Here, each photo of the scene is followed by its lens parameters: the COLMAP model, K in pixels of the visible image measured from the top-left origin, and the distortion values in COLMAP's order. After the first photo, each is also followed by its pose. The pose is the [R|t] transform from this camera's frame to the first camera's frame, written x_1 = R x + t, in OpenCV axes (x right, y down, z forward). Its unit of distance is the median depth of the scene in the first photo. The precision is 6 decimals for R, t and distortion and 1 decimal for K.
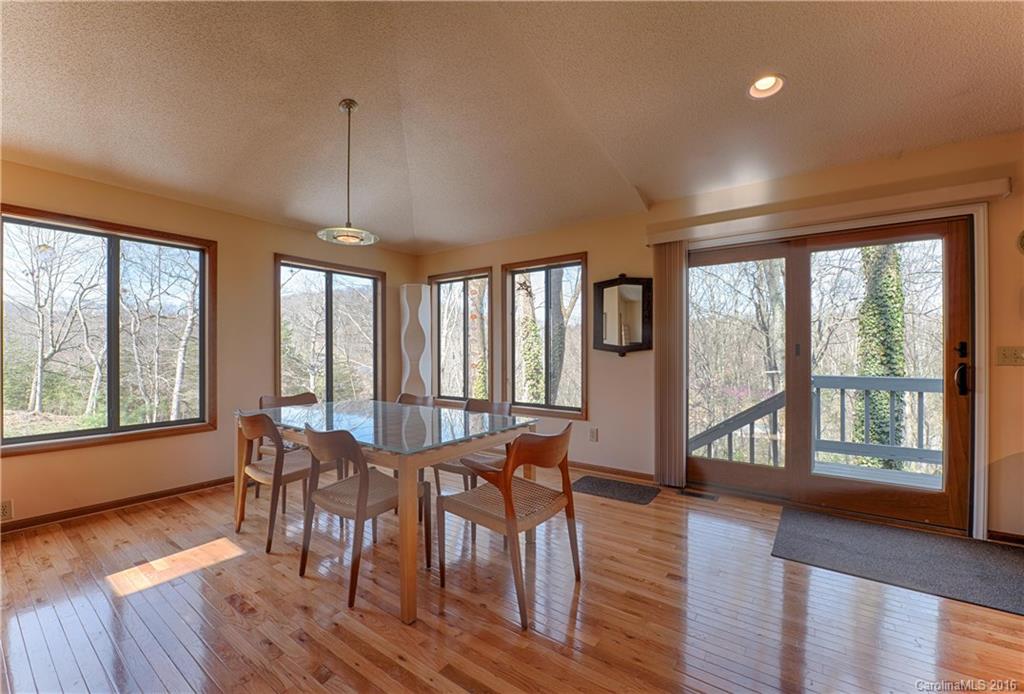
lens RADIAL K [[414.1, 0, 506.5], [0, 414.1, 347.1], [0, 0, 1]] dist [-0.001260, -0.000074]
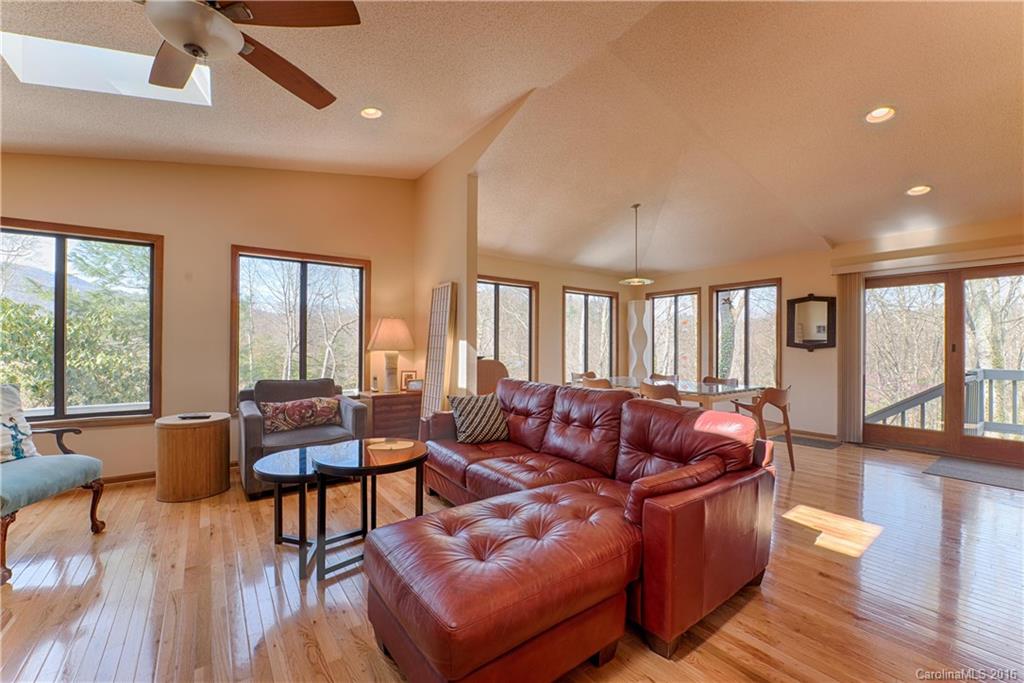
lens RADIAL K [[427.4, 0, 508.5], [0, 427.4, 341.8], [0, 0, 1]] dist [-0.012958, 0.000092]
pose [[0.958177, 0.006888, -0.286093, -0.290107], [-0.009289, 0.999932, -0.007035, 0.008334], [0.286025, 0.009399, 0.958176, -0.676578]]
